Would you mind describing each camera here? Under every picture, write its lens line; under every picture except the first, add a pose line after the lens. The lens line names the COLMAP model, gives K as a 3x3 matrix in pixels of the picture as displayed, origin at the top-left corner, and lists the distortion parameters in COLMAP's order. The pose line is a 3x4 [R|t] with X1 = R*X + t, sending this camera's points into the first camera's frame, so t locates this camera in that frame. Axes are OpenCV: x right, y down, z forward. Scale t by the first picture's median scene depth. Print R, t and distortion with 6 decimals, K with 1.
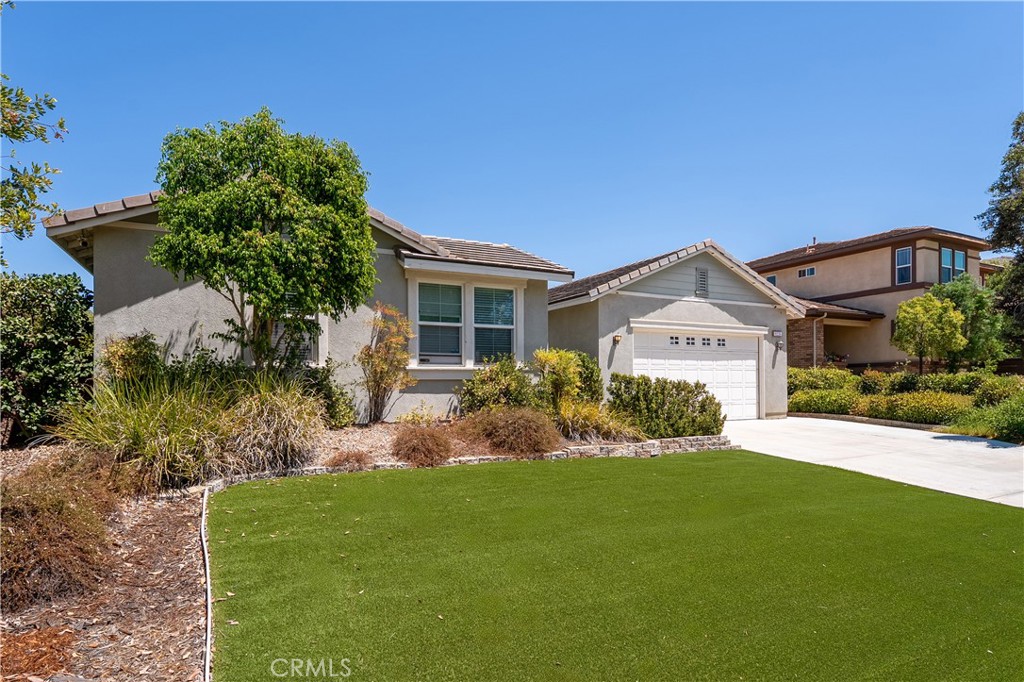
lens RADIAL K [[412.8, 0, 426.3], [0, 412.8, 364.7], [0, 0, 1]] dist [-0.001713, -0.000024]
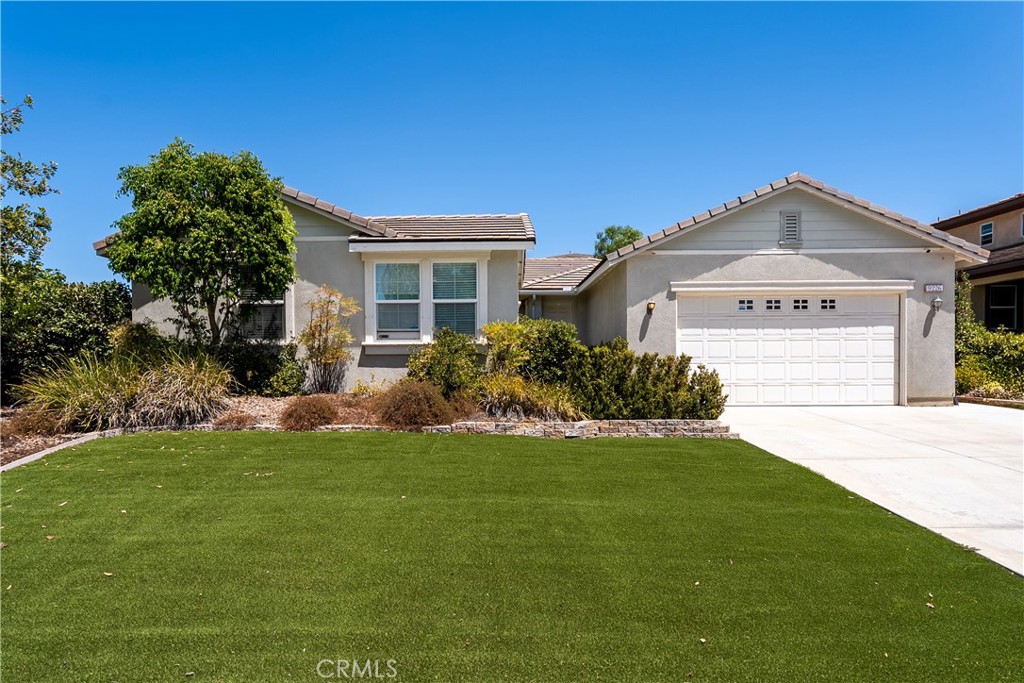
lens RADIAL K [[412.8, 0, 505.3], [0, 412.8, 350.2], [0, 0, 1]] dist [-0.001713, -0.000024]
pose [[0.937803, -0.012240, -0.346953, 0.615449], [0.018150, 0.999740, 0.013790, 0.015017], [0.346694, -0.019230, 0.937781, 0.099336]]
